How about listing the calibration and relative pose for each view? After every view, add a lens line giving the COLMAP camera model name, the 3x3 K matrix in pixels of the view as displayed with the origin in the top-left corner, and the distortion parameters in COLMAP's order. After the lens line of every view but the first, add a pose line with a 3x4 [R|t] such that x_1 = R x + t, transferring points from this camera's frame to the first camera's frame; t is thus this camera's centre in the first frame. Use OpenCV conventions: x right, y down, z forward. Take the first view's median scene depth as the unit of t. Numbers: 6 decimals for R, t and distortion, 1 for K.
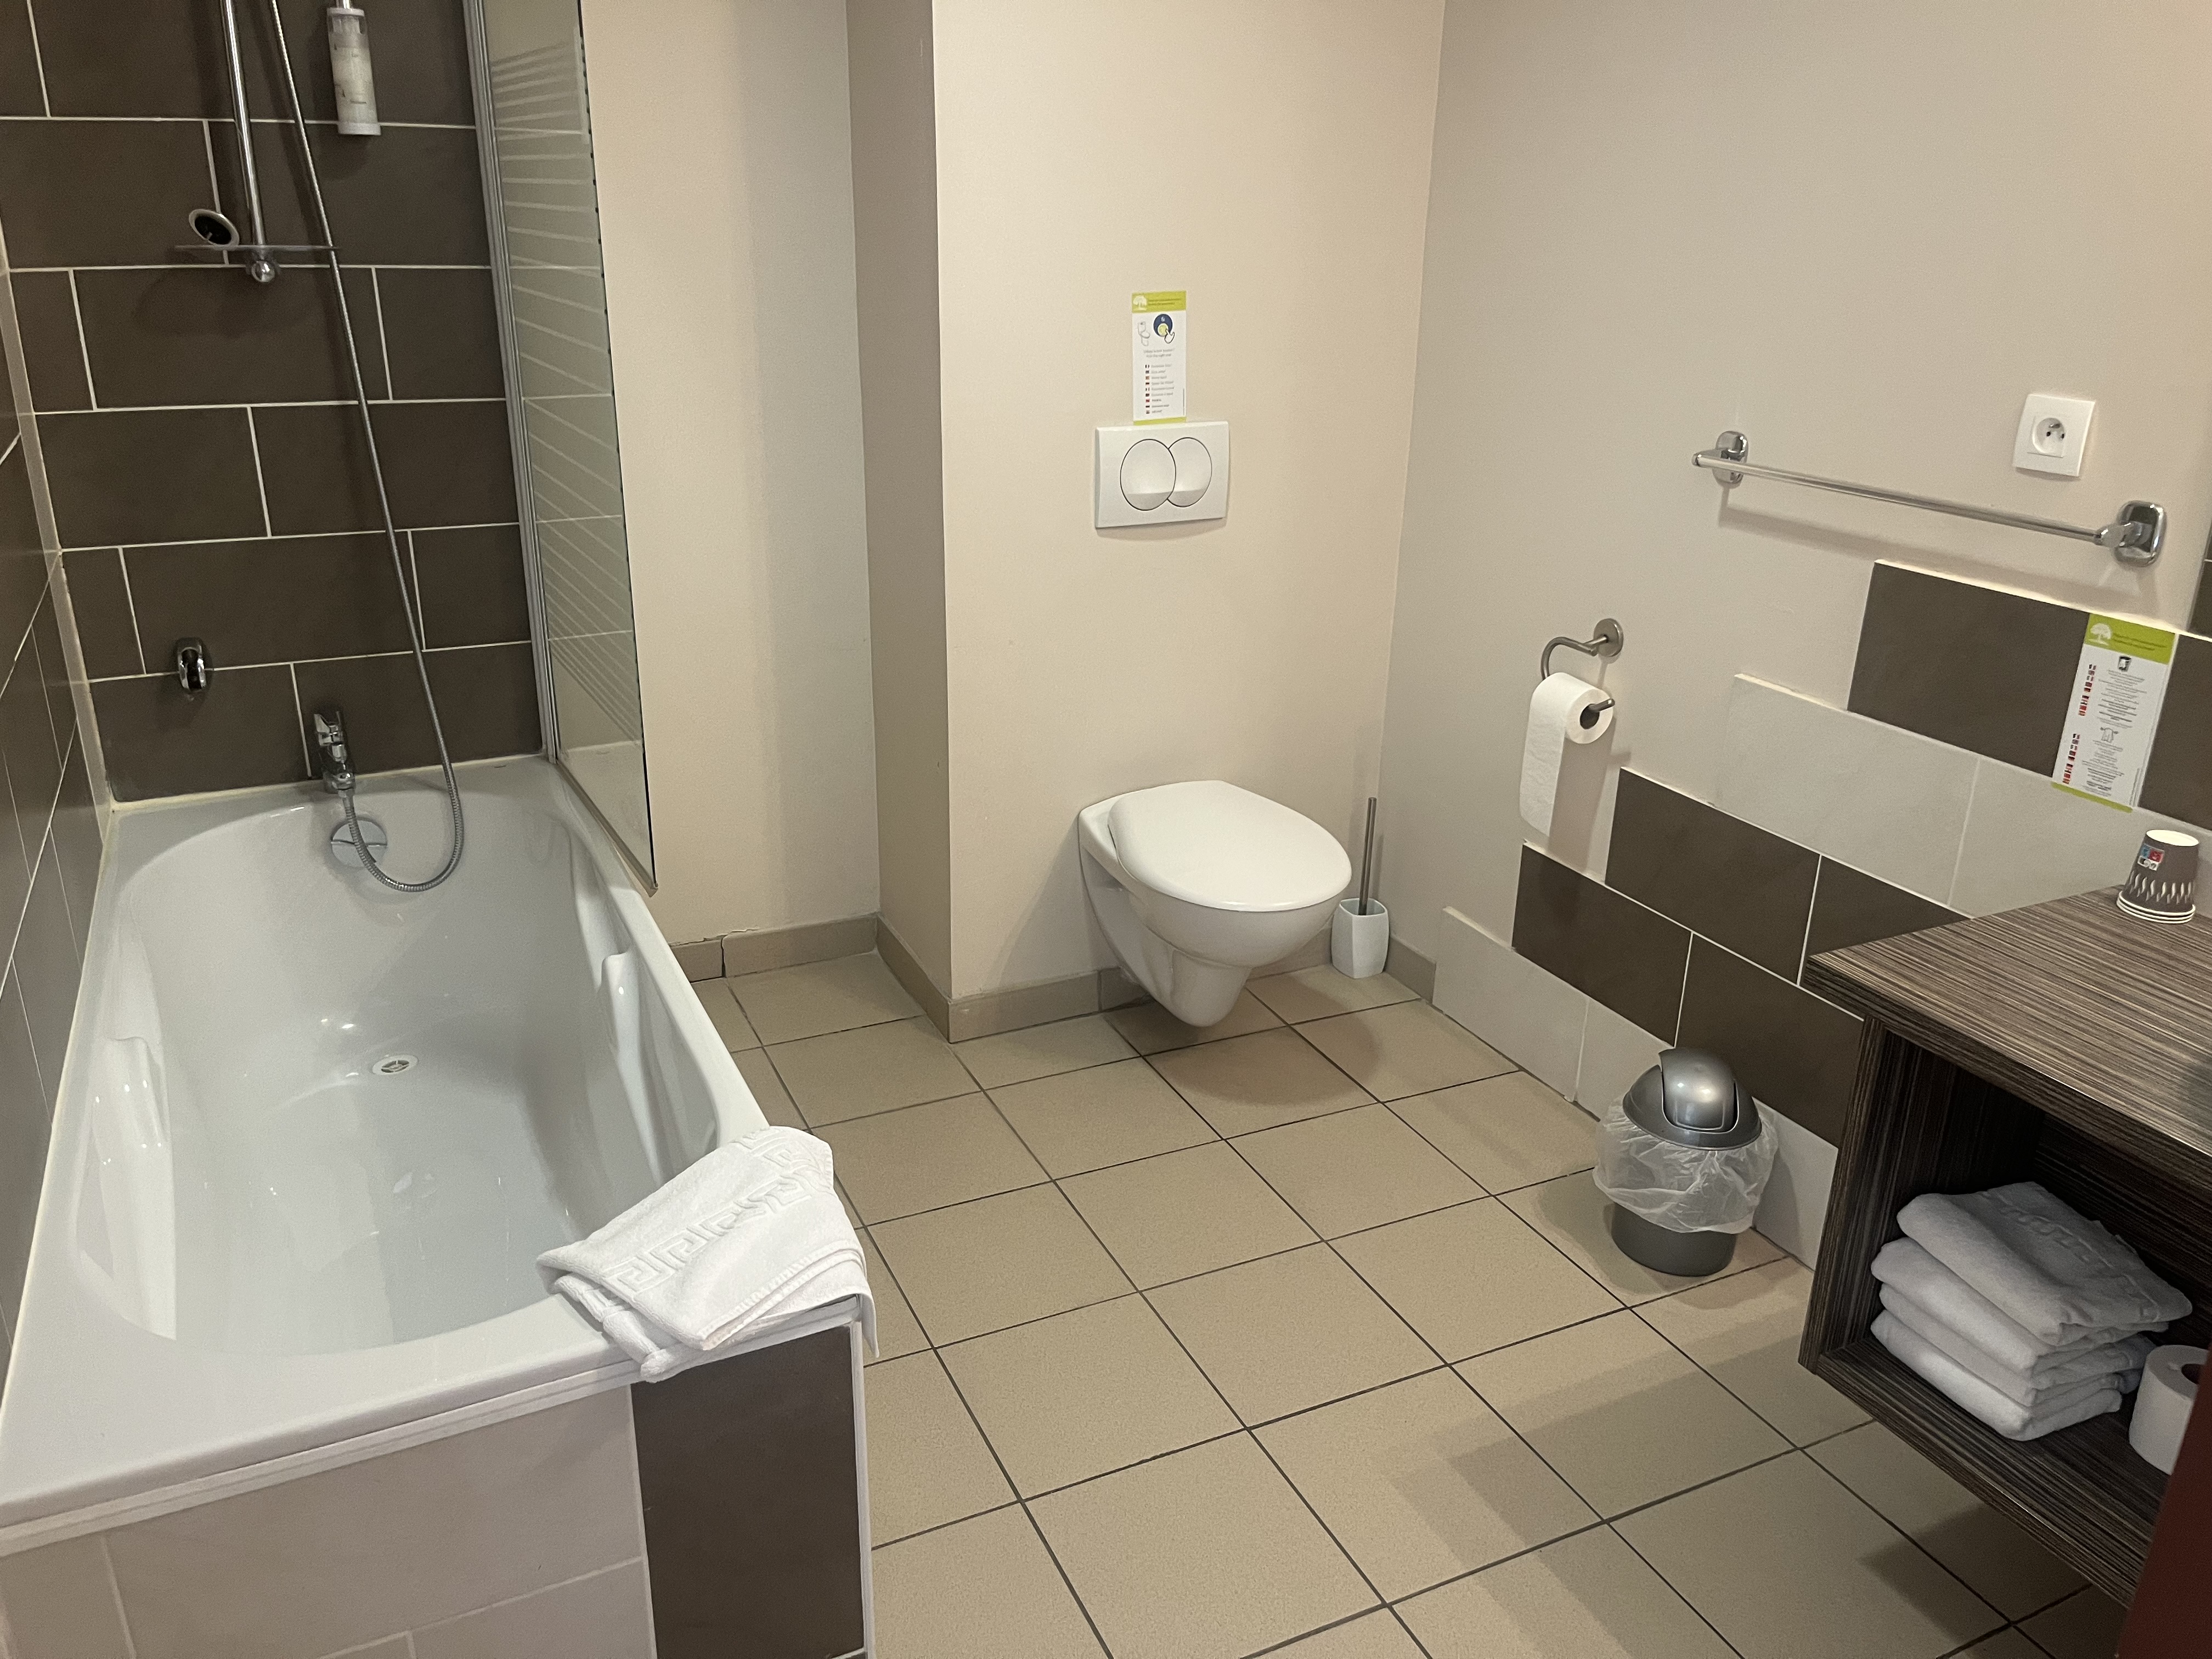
lens RADIAL K [[1668.7, 0, 1106.0], [0, 1668.7, 829.5], [0, 0, 1]] dist [0.070393, -0.104765]
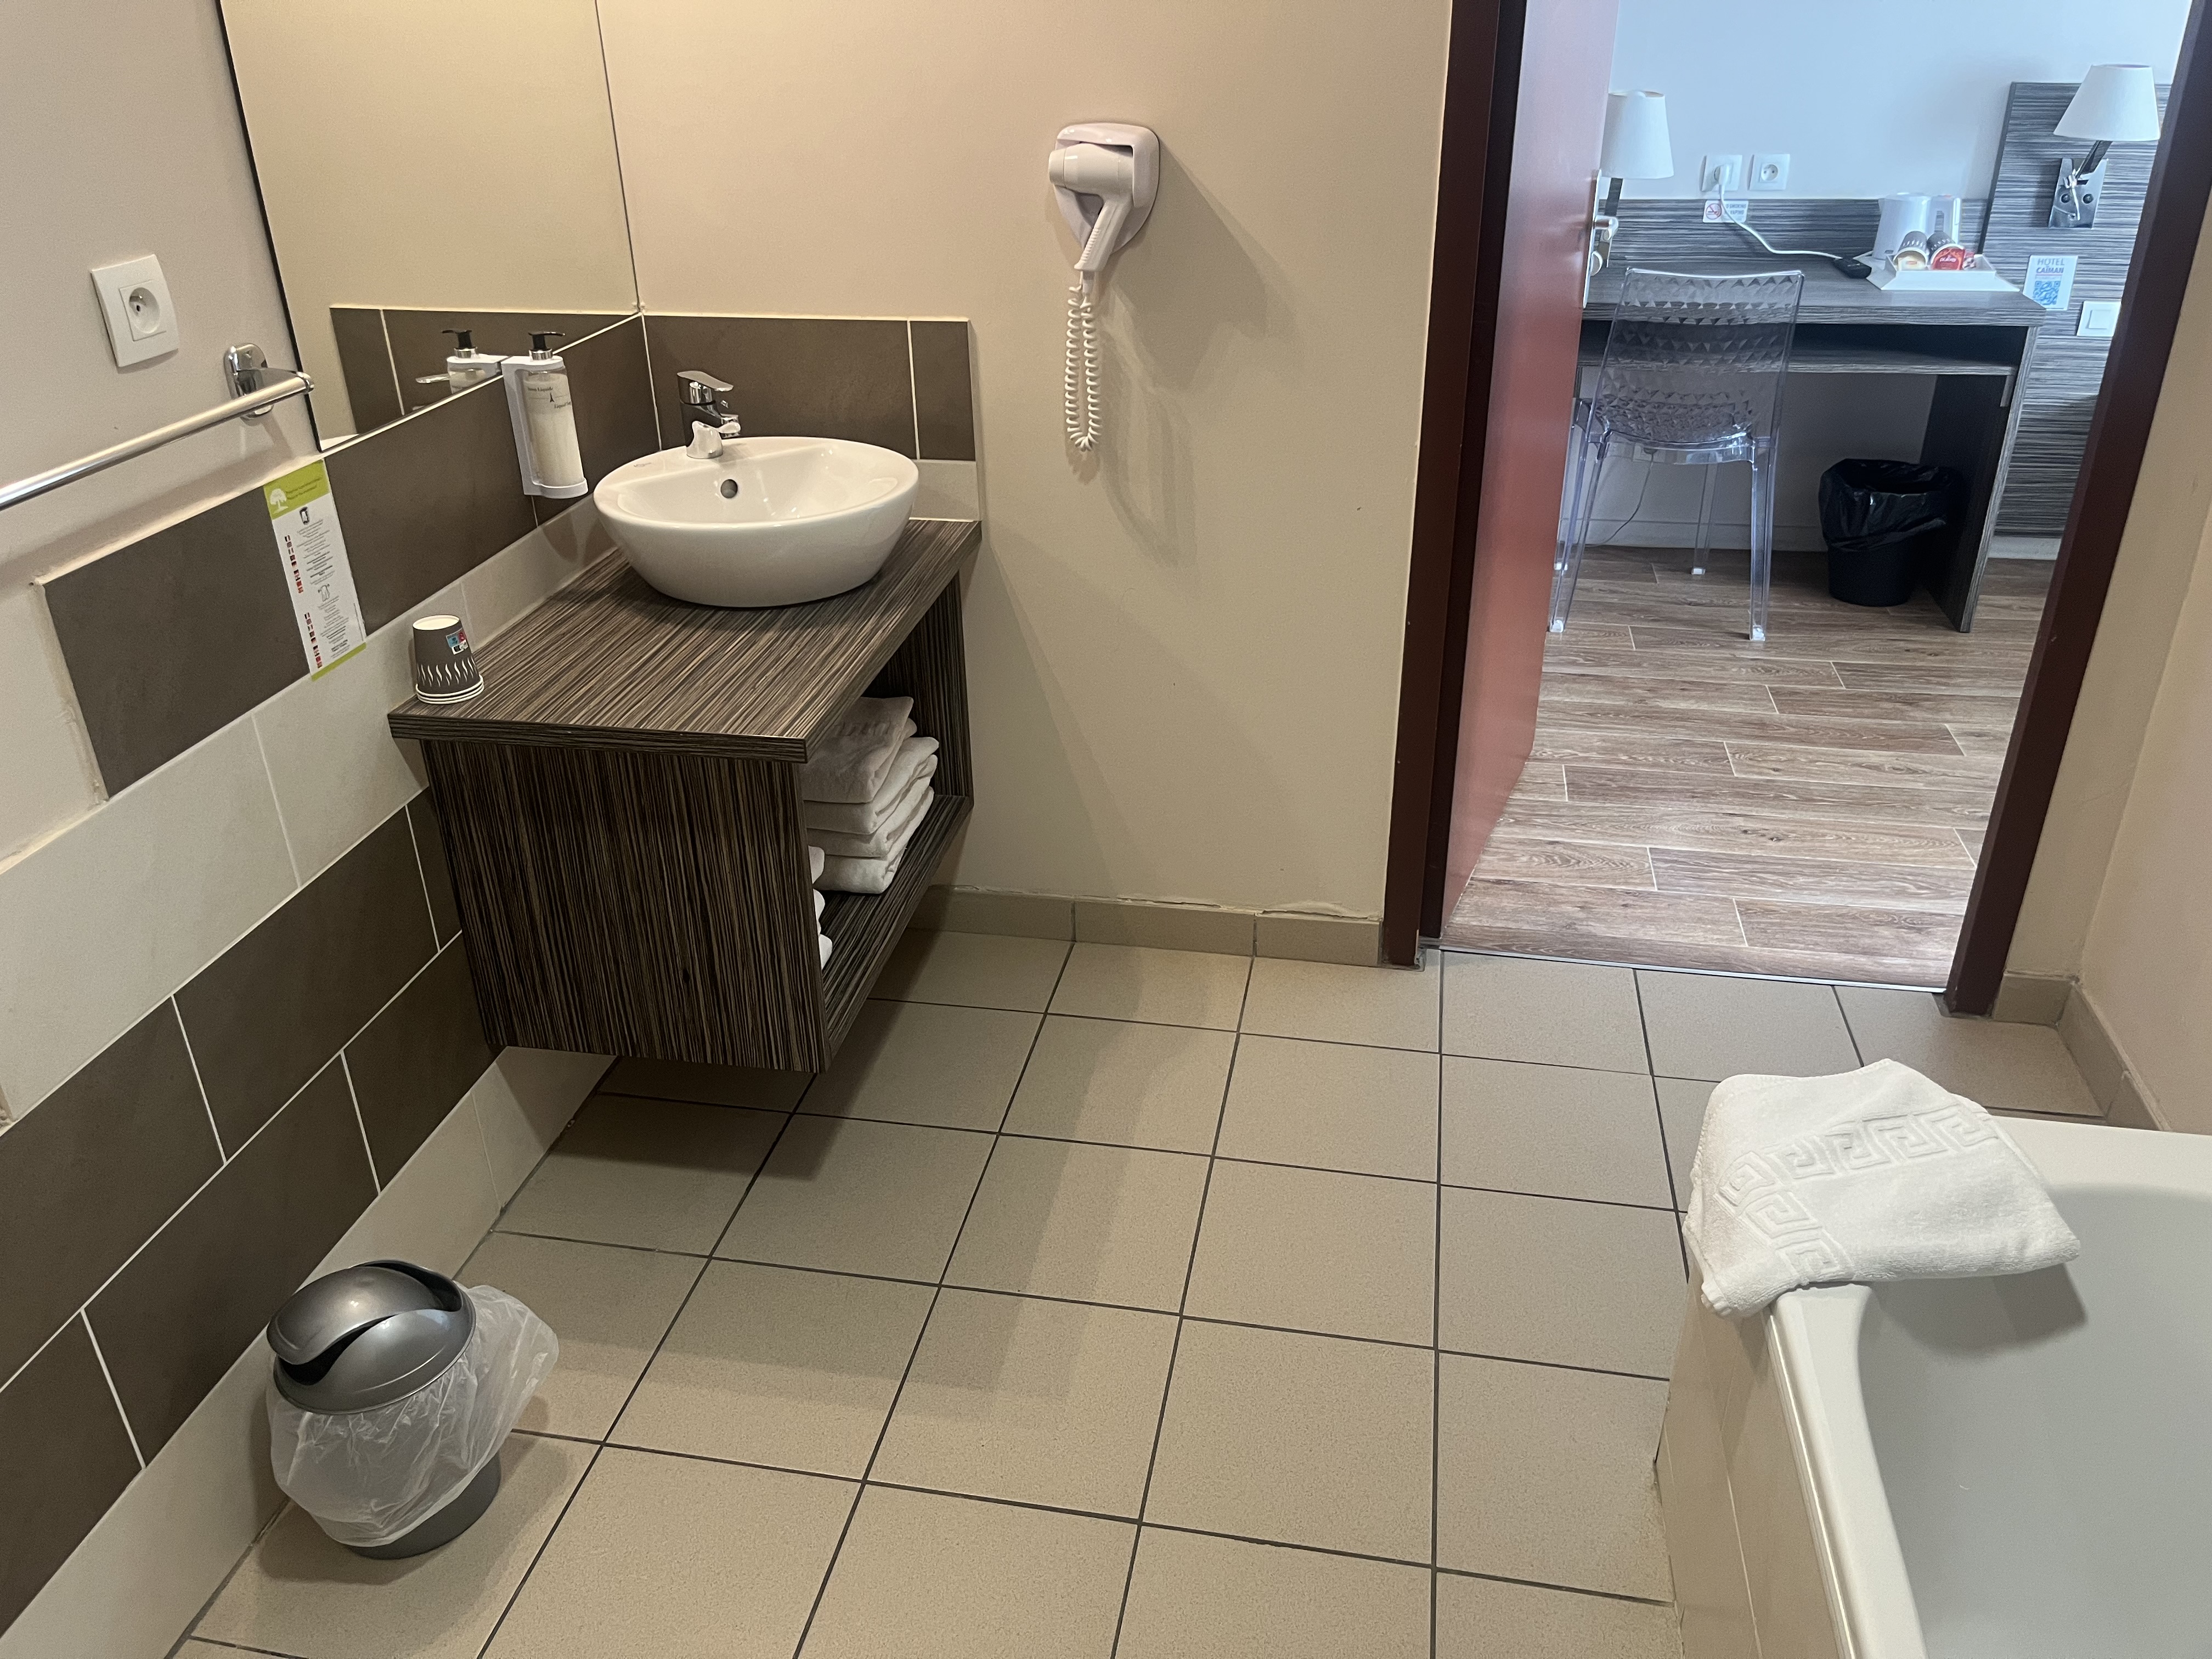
lens RADIAL K [[1669.3, 0, 1106.0], [0, 1669.3, 829.5], [0, 0, 1]] dist [0.060924, -0.059157]
pose [[-0.810752, -0.273393, 0.517627, -0.267270], [0.210270, 0.689224, 0.693367, -0.514904], [-0.546323, 0.670989, -0.501303, 1.308068]]
